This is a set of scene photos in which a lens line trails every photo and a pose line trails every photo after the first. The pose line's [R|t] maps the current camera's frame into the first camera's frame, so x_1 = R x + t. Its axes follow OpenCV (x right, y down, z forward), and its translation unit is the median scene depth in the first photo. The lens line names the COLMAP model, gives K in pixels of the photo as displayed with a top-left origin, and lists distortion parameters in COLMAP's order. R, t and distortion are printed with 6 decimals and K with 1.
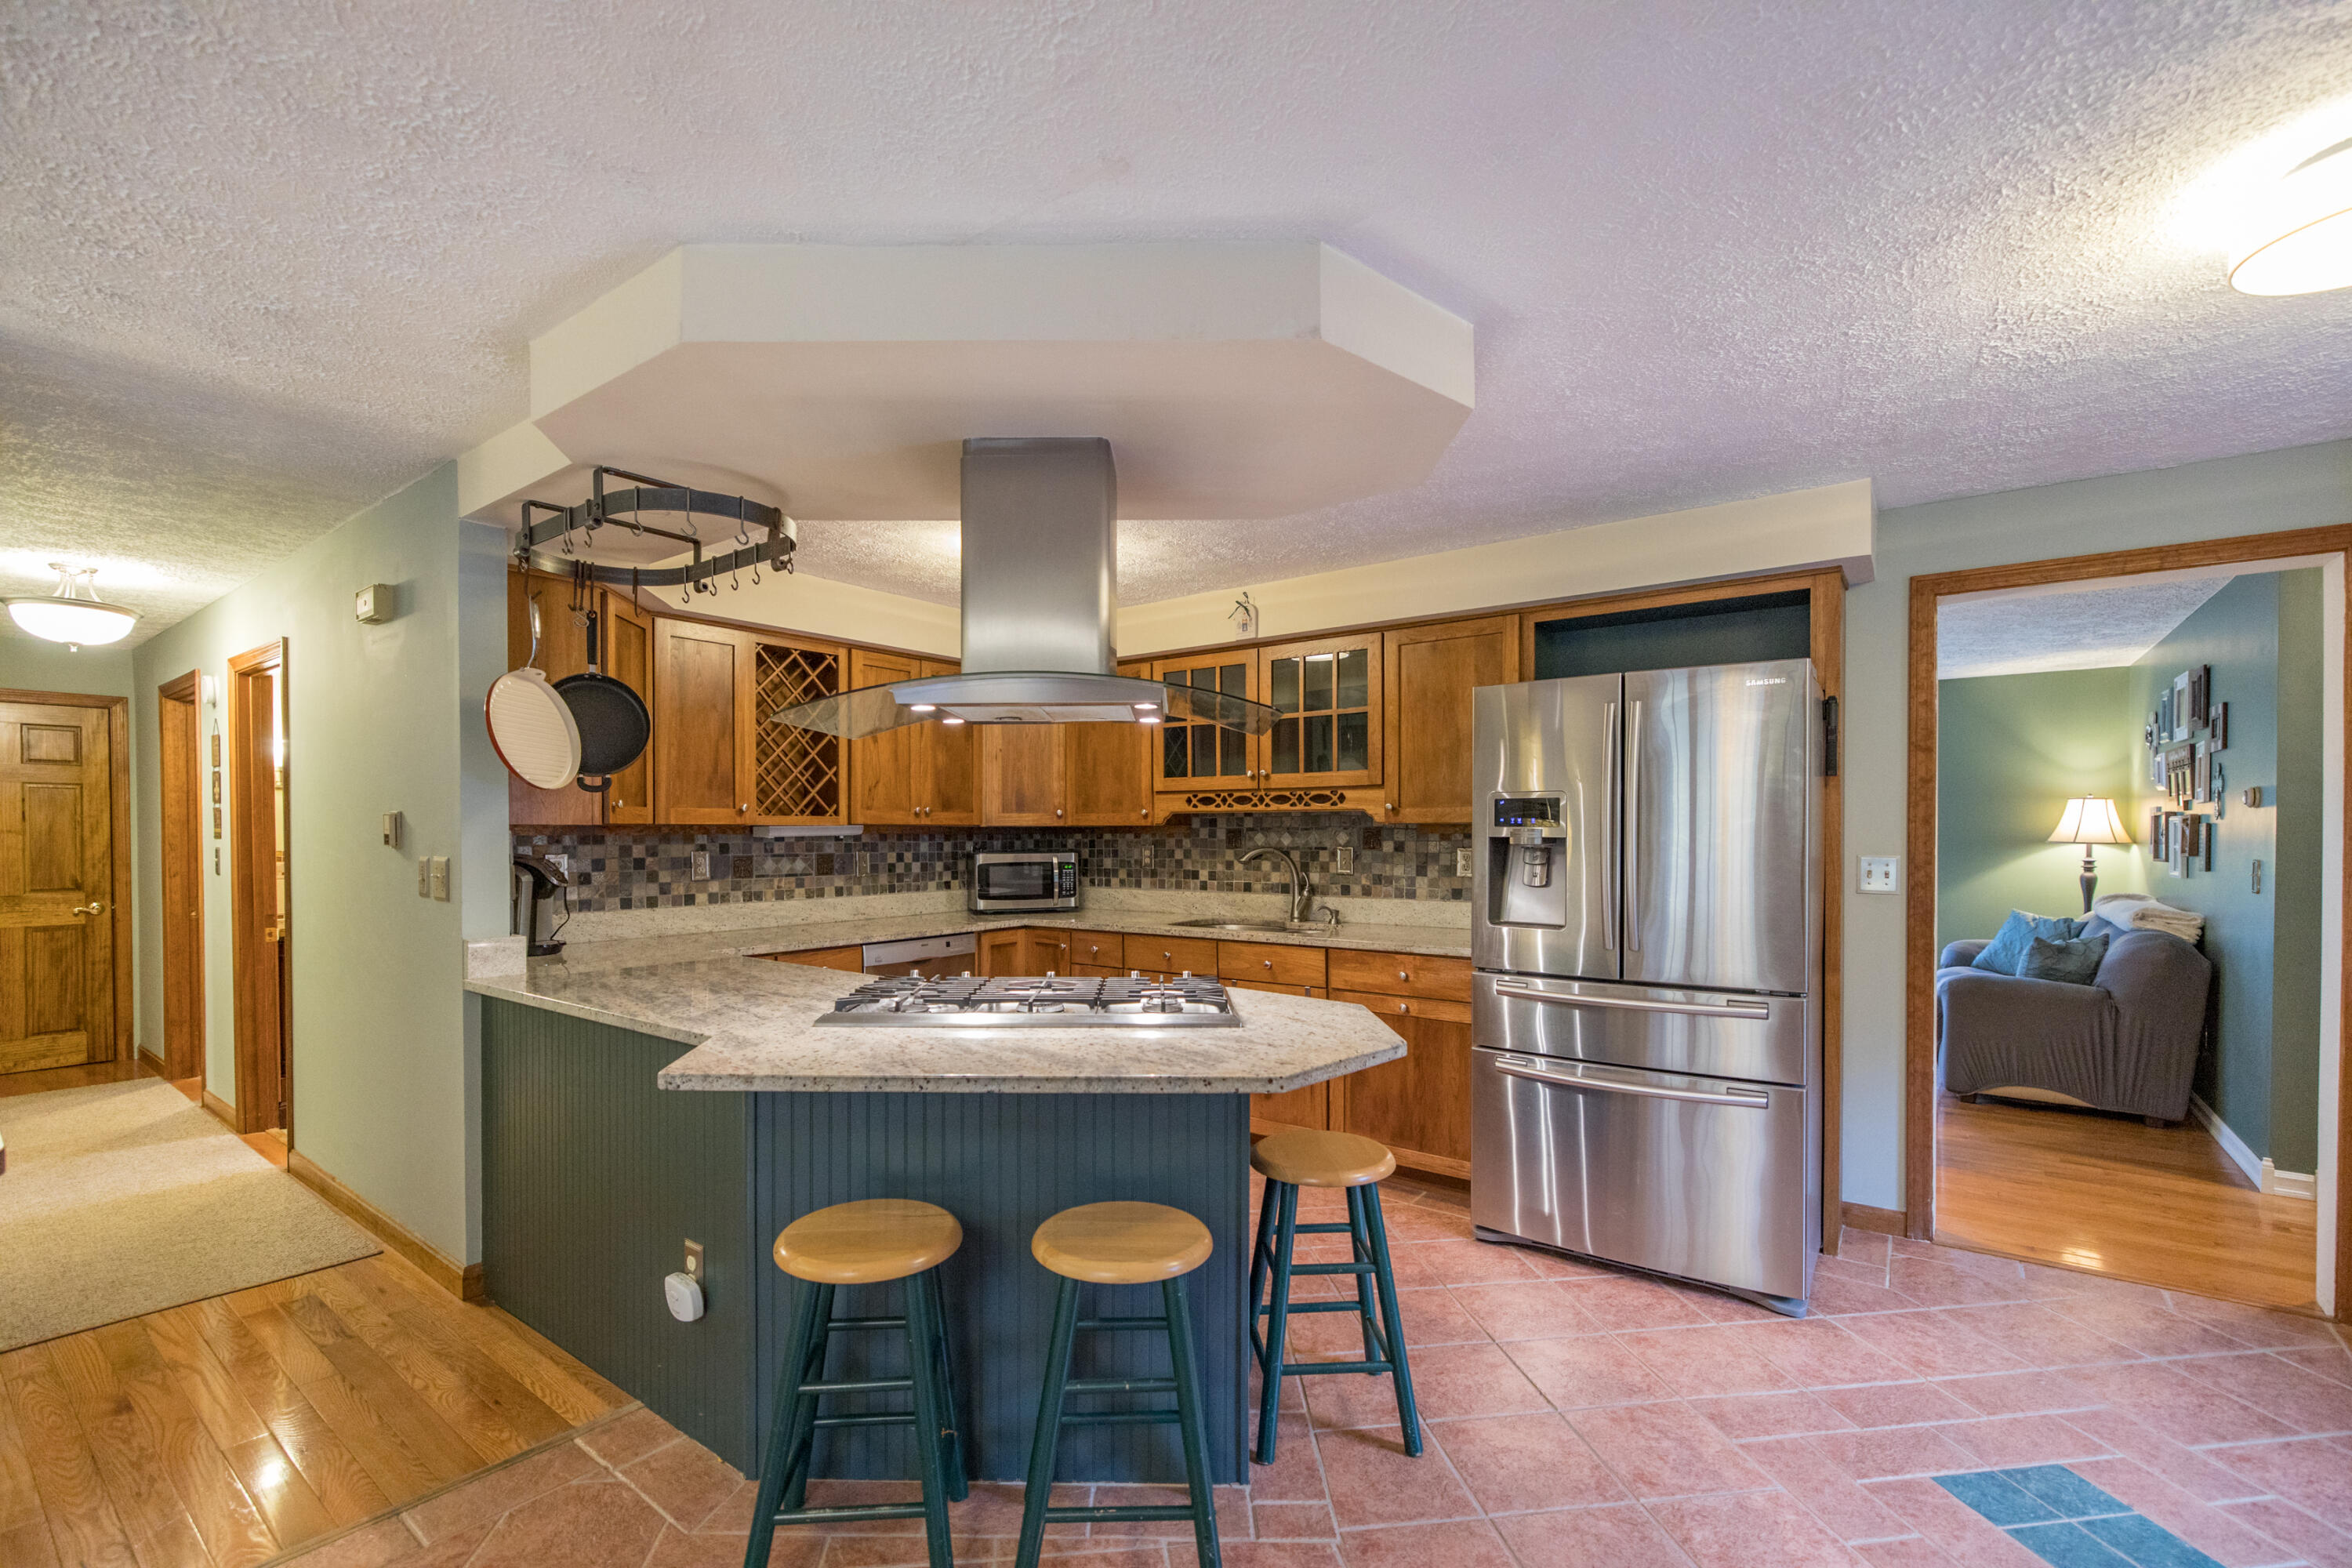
lens RADIAL K [[1024.6, 0, 1174.5], [0, 1024.6, 848.1], [0, 0, 1]] dist [-0.000232, -0.000068]
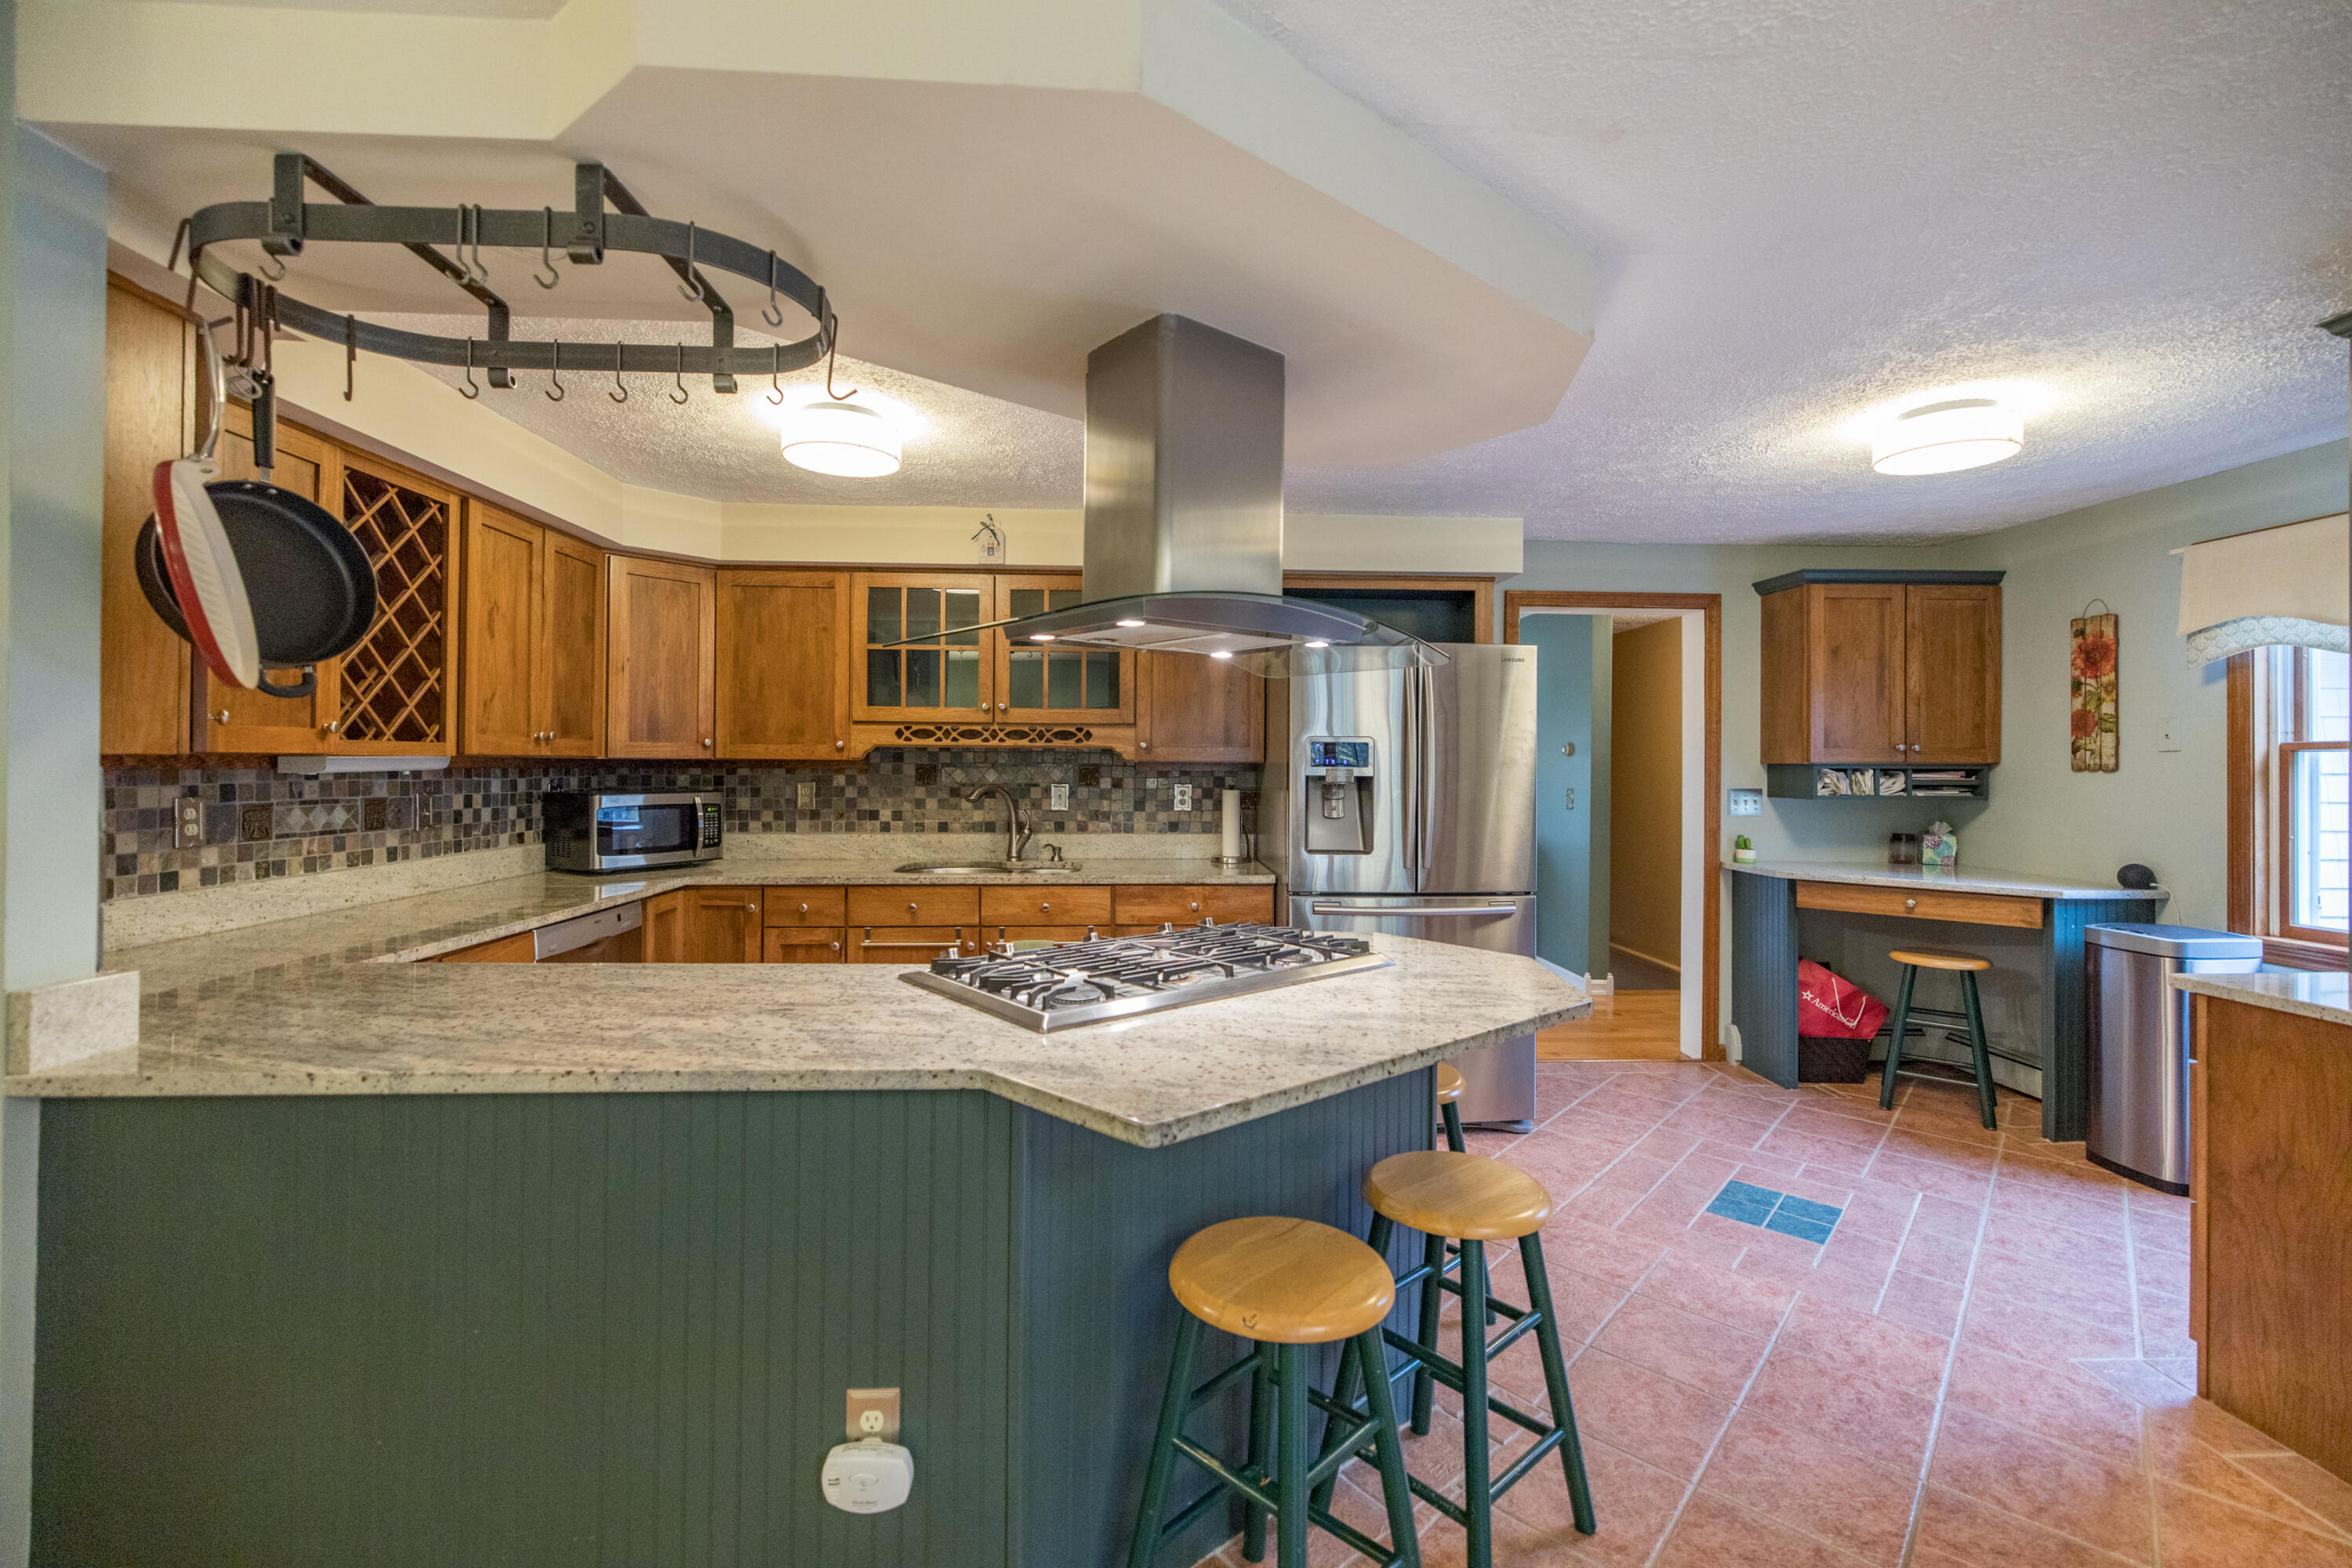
lens RADIAL K [[986.7, 0, 1176.2], [0, 986.7, 766.1], [0, 0, 1]] dist [-0.001173, -0.000170]
pose [[0.765908, 0.005619, 0.642926, -0.363798], [0.002702, 0.999925, -0.011957, -0.006196], [-0.642945, 0.010895, 0.765835, 0.186730]]
